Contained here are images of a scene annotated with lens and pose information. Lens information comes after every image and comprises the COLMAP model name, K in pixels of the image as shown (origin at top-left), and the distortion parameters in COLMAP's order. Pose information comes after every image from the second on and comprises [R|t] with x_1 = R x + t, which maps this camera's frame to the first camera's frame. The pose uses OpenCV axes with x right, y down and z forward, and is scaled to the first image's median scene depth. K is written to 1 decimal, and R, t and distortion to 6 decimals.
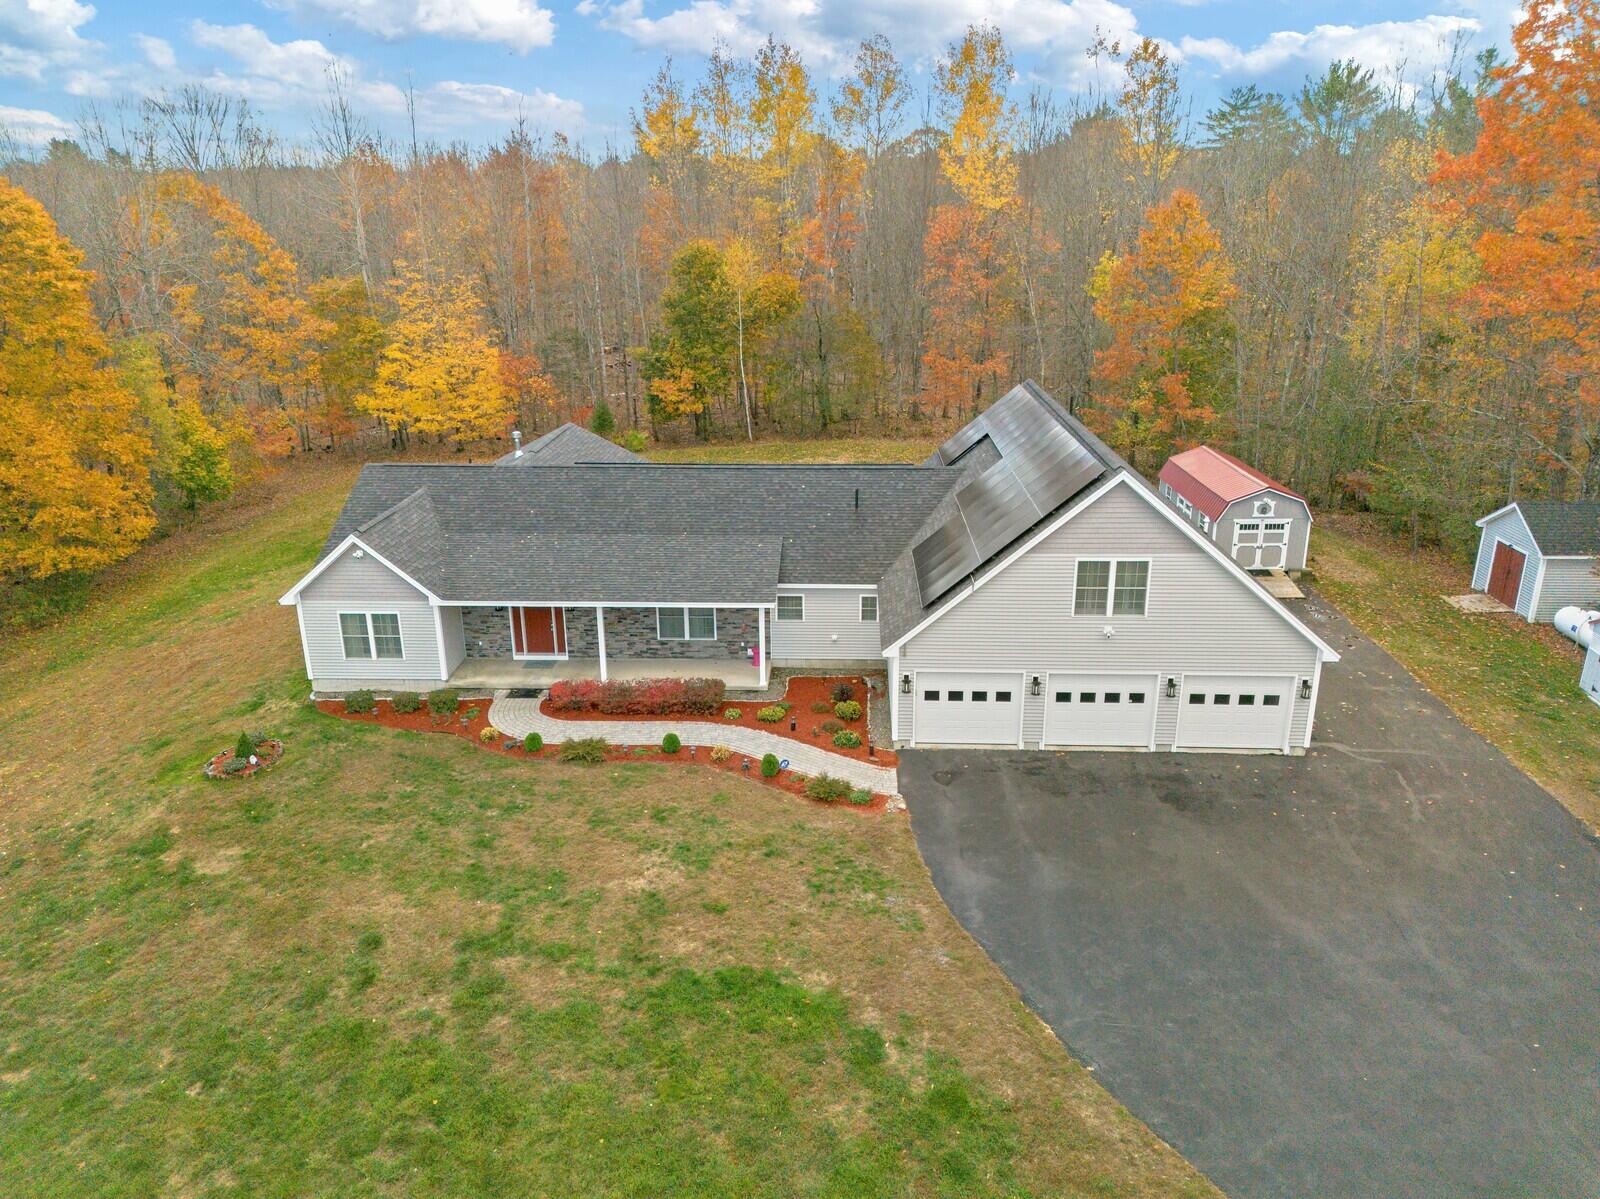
lens RADIAL K [[1117.1, 0, 789.4], [0, 1117.1, 602.5], [0, 0, 1]] dist [0.053950, -0.031999]
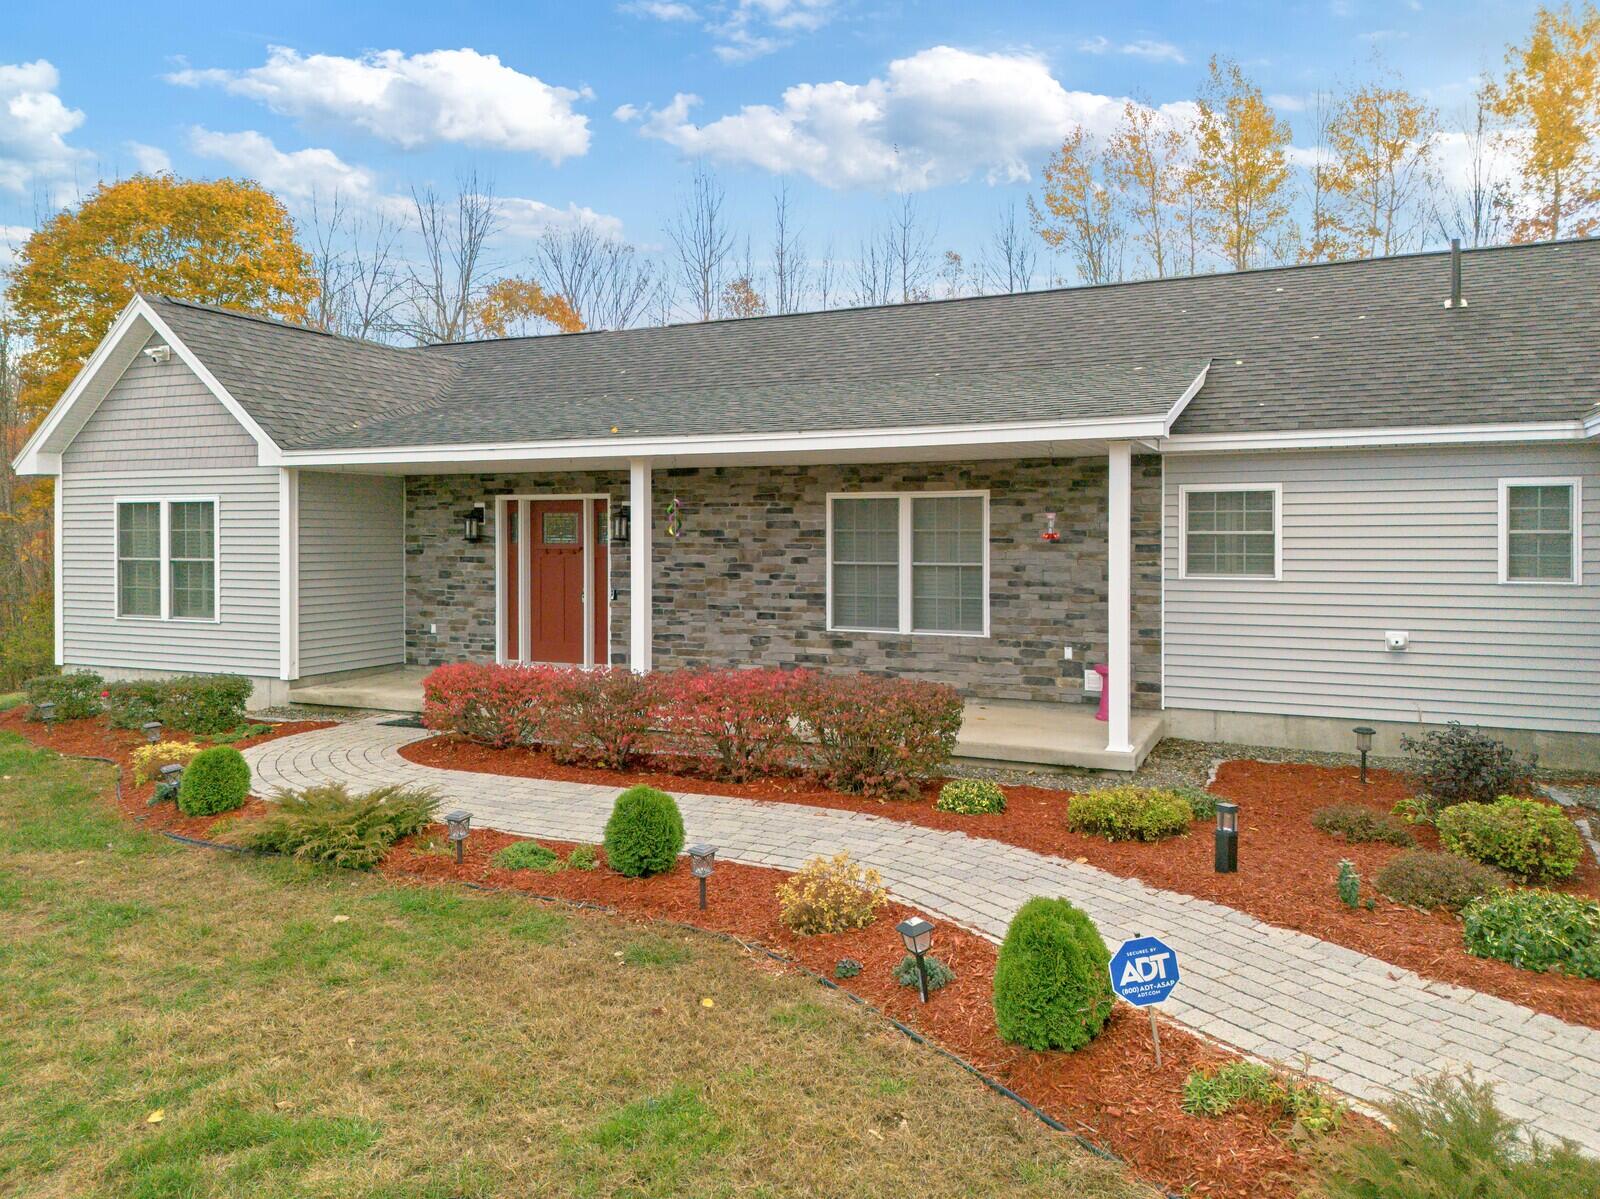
lens RADIAL K [[1117.1, 0, 805.2], [0, 1117.1, 553.3], [0, 0, 1]] dist [0.053950, -0.031999]
pose [[0.929446, 0.017630, -0.368537, 0.007467], [-0.134154, 0.946639, -0.293049, 0.138109], [0.343705, 0.321813, 0.882215, 0.814572]]
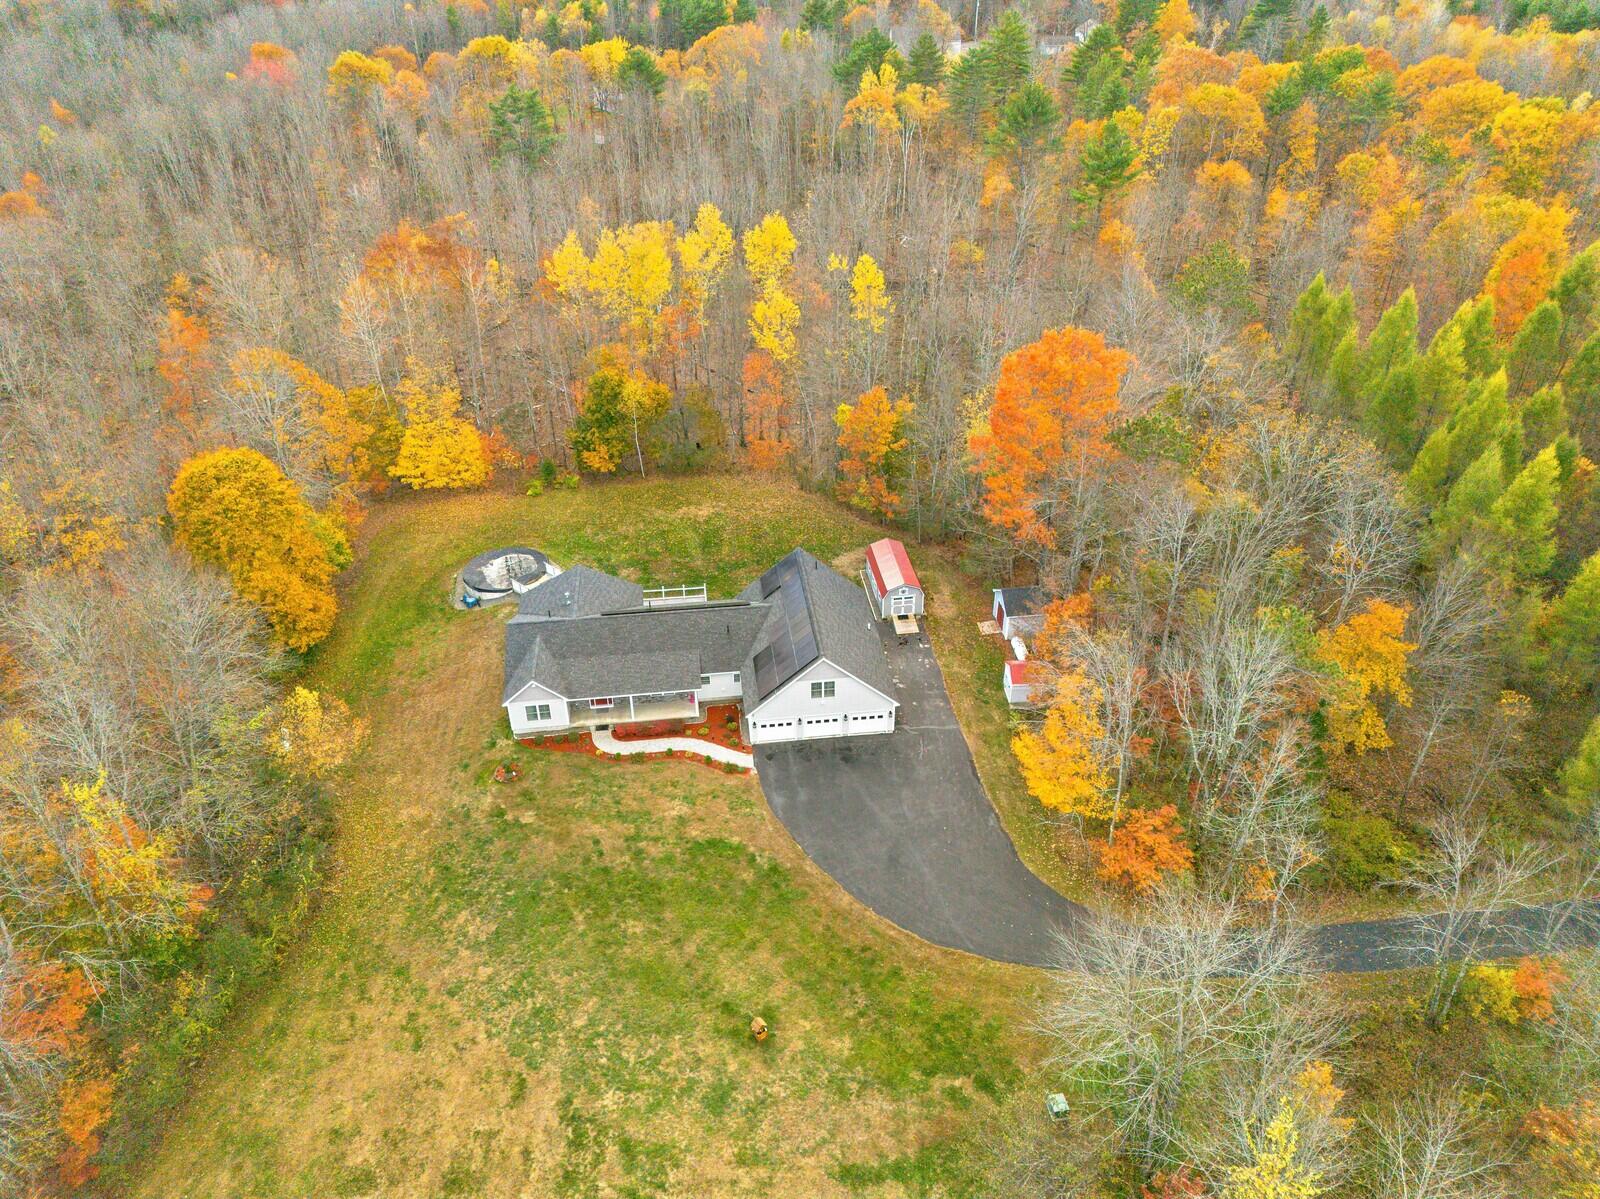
lens RADIAL K [[1117.1, 0, 791.8], [0, 1117.1, 591.6], [0, 0, 1]] dist [0.053950, -0.031999]
pose [[0.986298, -0.088655, 0.139130, -0.161122], [0.054463, 0.971031, 0.232665, -0.891013], [-0.155726, -0.221899, 0.962554, -1.620623]]
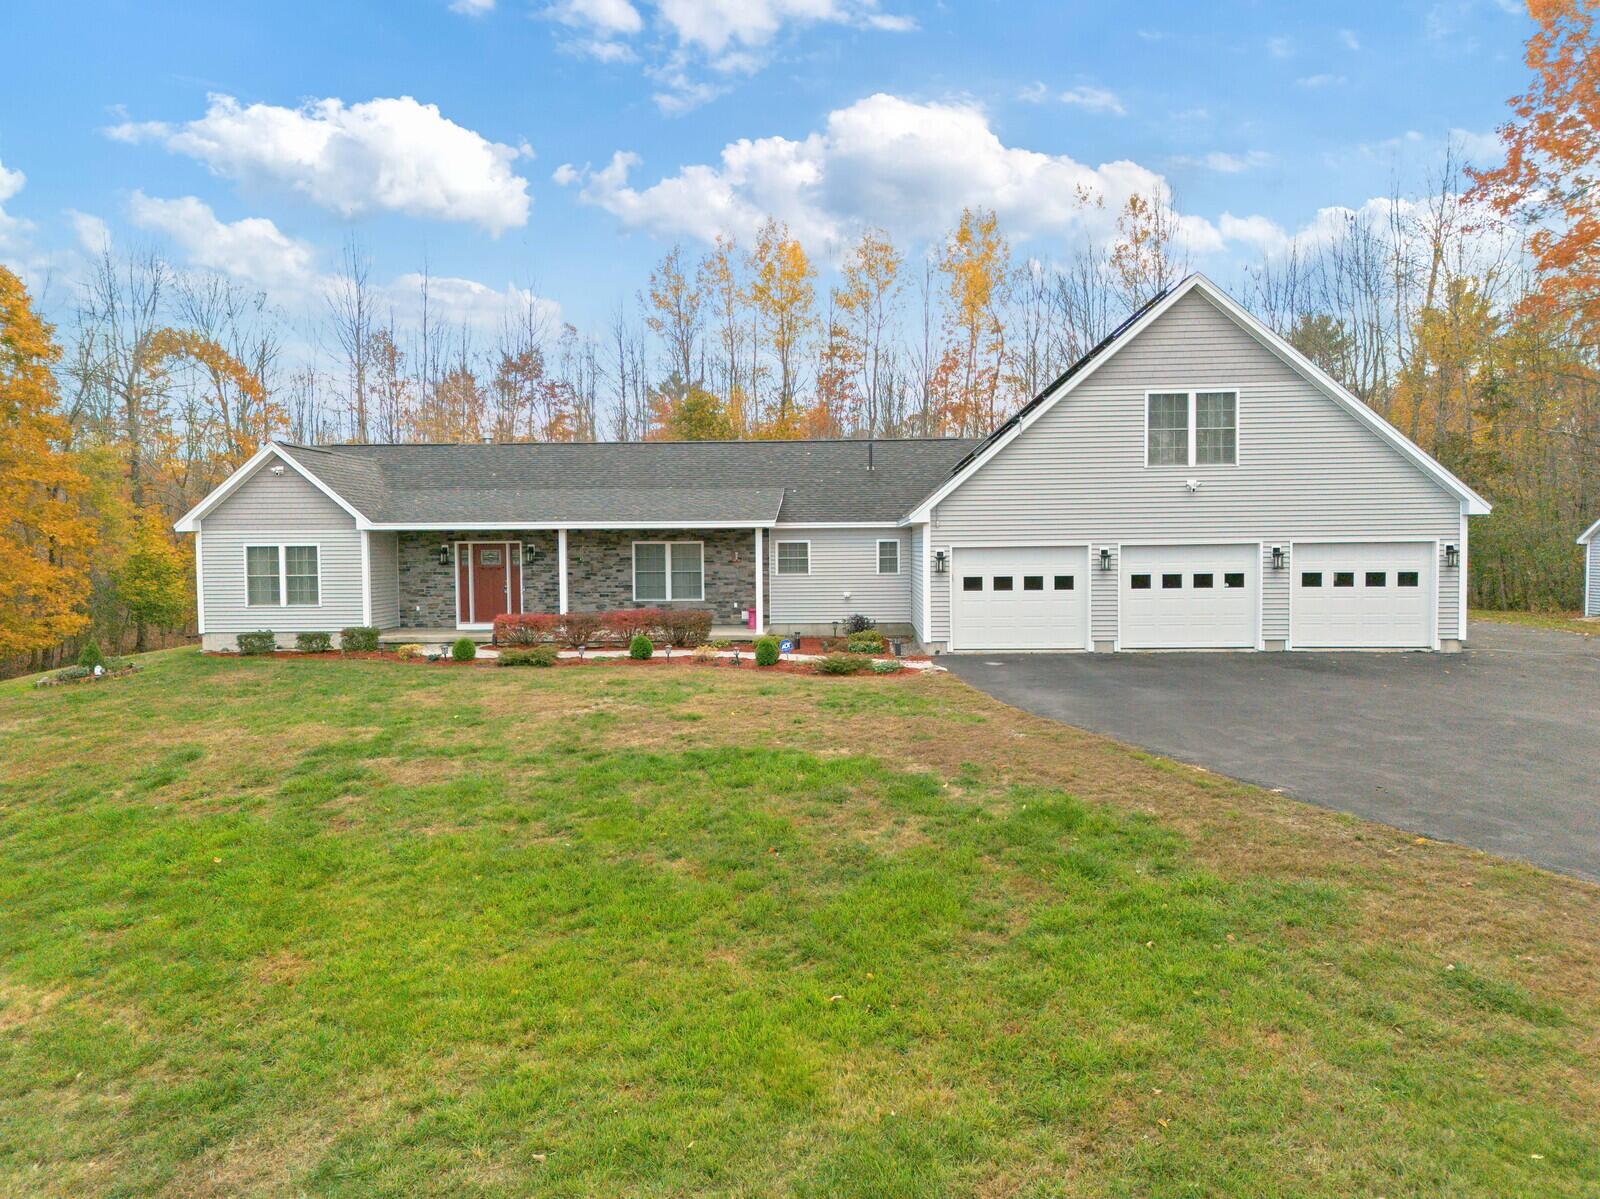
lens RADIAL K [[1117.1, 0, 791.4], [0, 1117.1, 607.3], [0, 0, 1]] dist [0.053950, -0.031999]
pose [[0.999995, 0.003226, -0.000135, -0.000586], [-0.003132, 0.958928, -0.283633, 0.327325], [-0.000786, 0.283632, 0.958933, 0.250216]]
